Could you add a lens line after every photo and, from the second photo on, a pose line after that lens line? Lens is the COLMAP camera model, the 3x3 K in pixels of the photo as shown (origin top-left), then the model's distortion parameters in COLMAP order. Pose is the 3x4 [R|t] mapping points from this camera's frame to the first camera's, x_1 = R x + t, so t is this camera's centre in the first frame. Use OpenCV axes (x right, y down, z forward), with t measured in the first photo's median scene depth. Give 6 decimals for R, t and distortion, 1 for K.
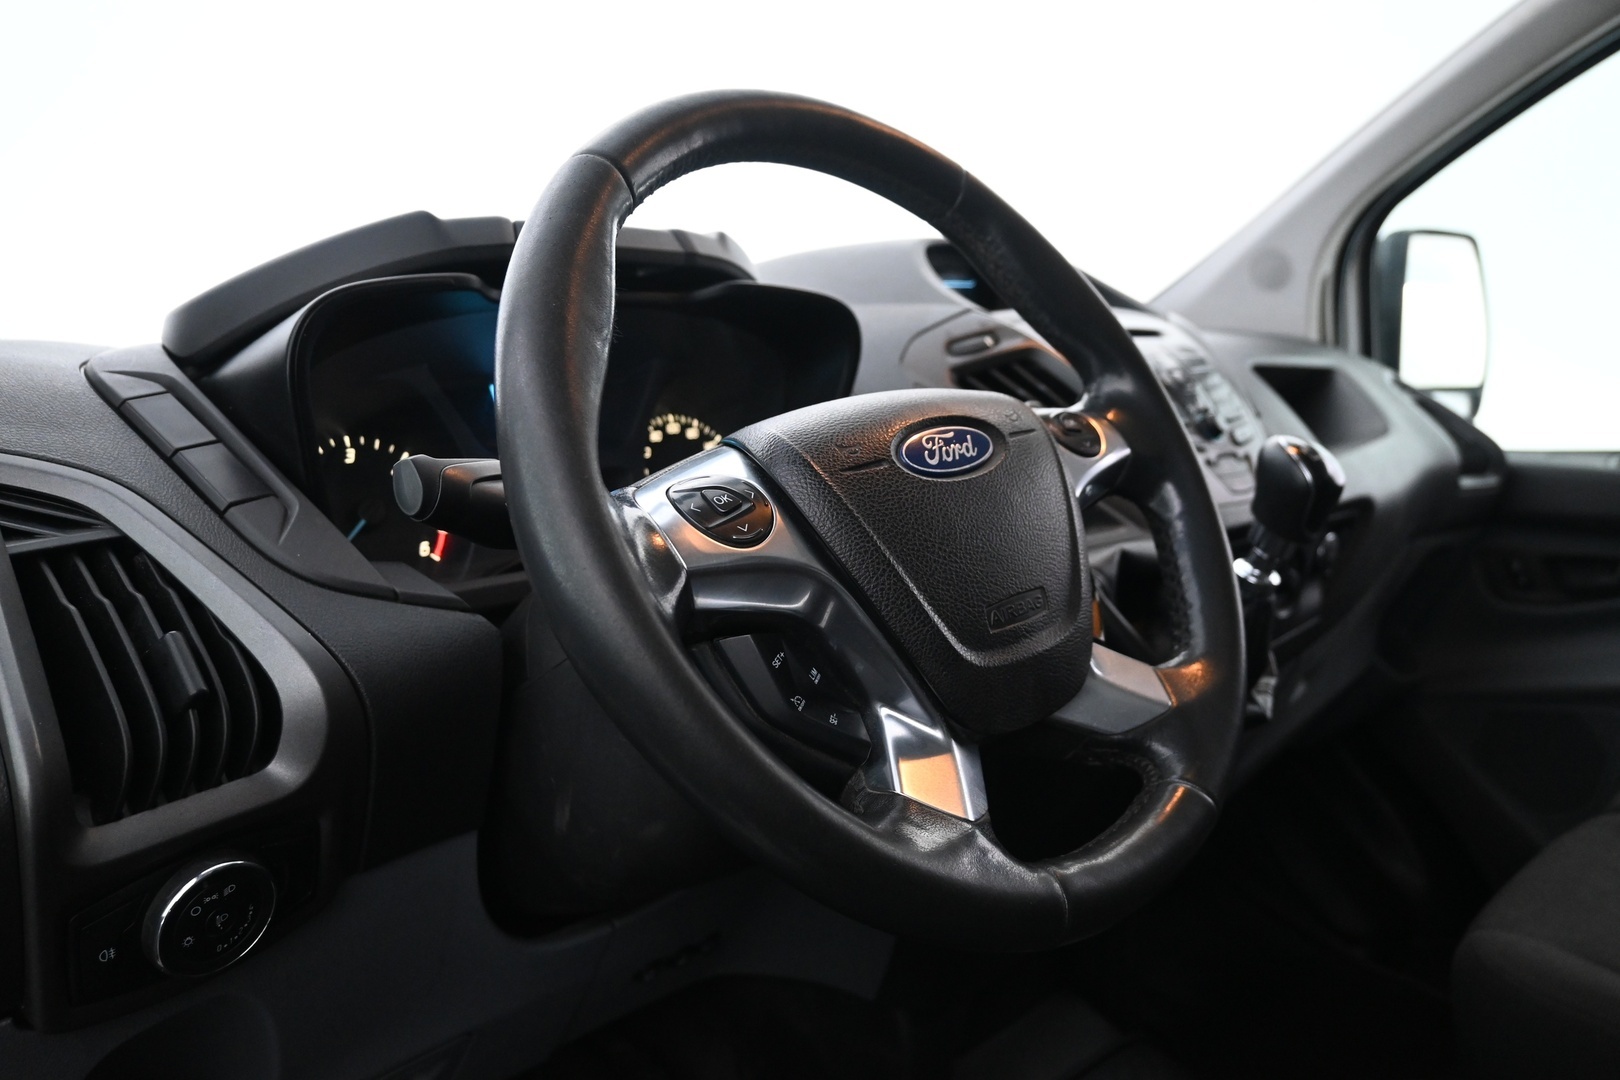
lens RADIAL K [[1206.1, 0, 811.4], [0, 1206.1, 515.6], [0, 0, 1]] dist [-0.007499, -0.003517]
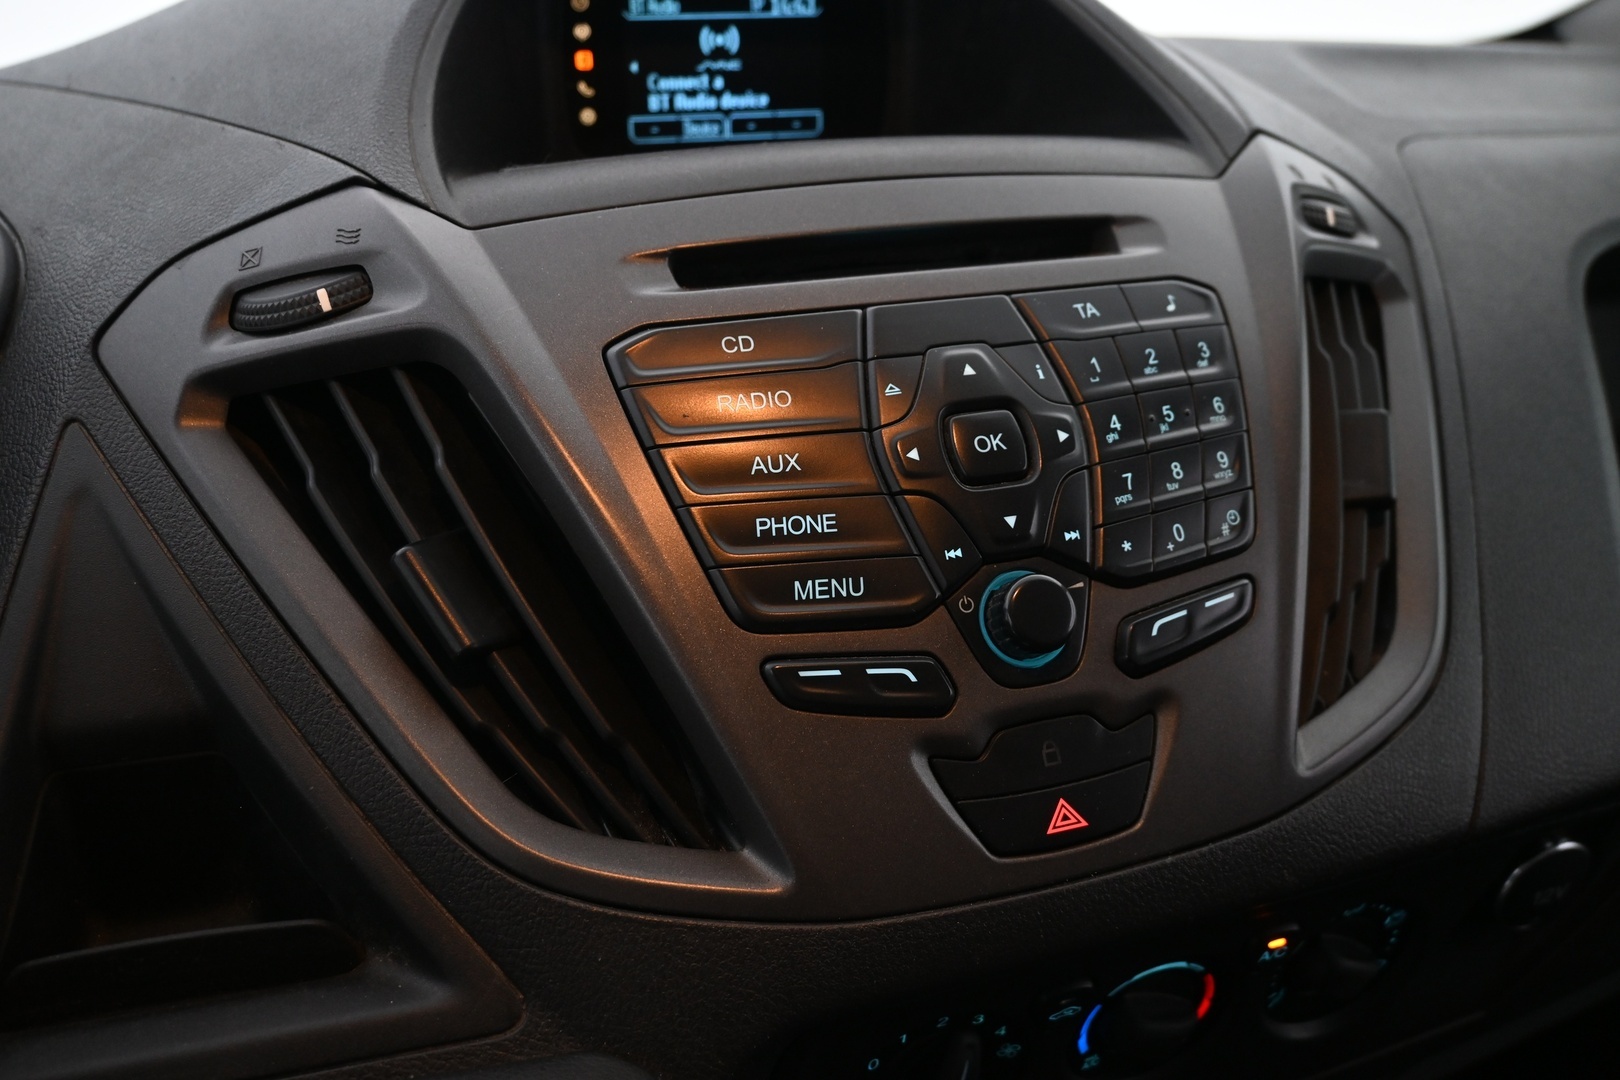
lens RADIAL K [[1289.8, 0, 810.0], [0, 1289.8, 540.0], [0, 0, 1]] dist [-0.034464, -0.000212]
pose [[0.907479, 0.197663, -0.370690, 0.753330], [-0.074748, 0.944285, 0.320530, -0.369454], [0.413393, -0.263166, 0.871694, 1.283235]]
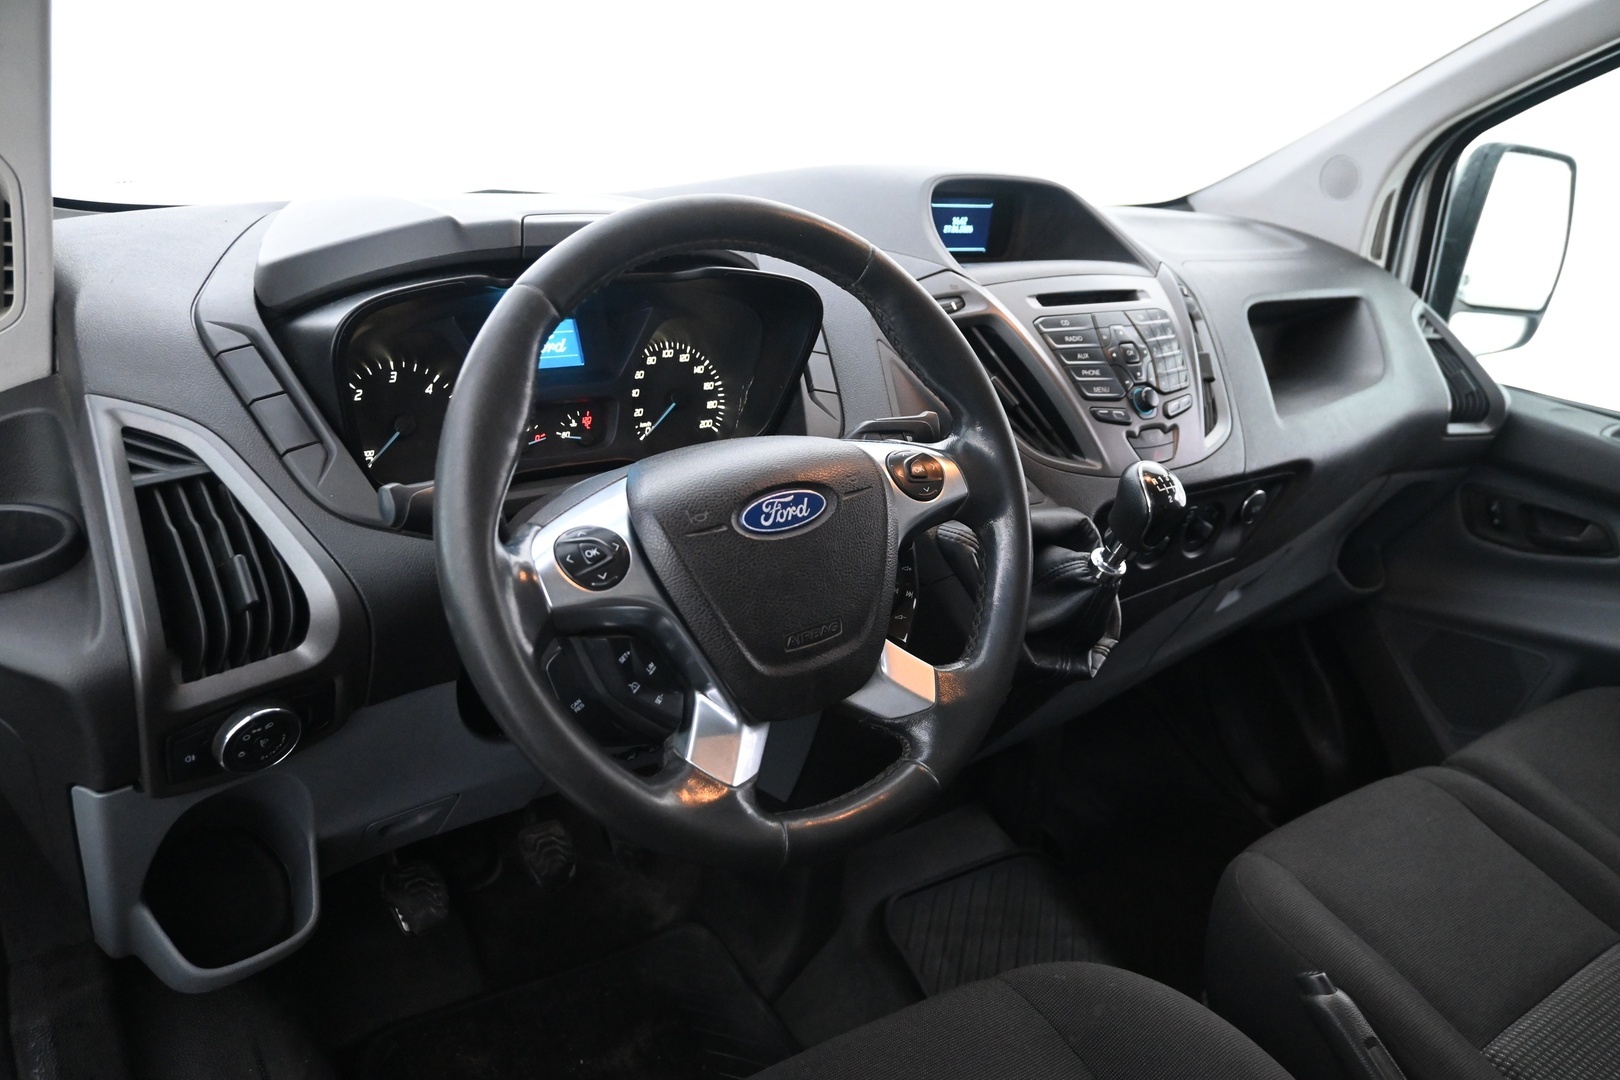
lens RADIAL K [[1206.1, 0, 811.4], [0, 1206.1, 515.6], [0, 0, 1]] dist [-0.007499, -0.003517]
pose [[0.983259, 0.161920, -0.083567, 0.253019], [-0.137697, 0.960655, 0.241209, -0.374700], [0.119335, -0.225664, 0.966868, -0.303577]]
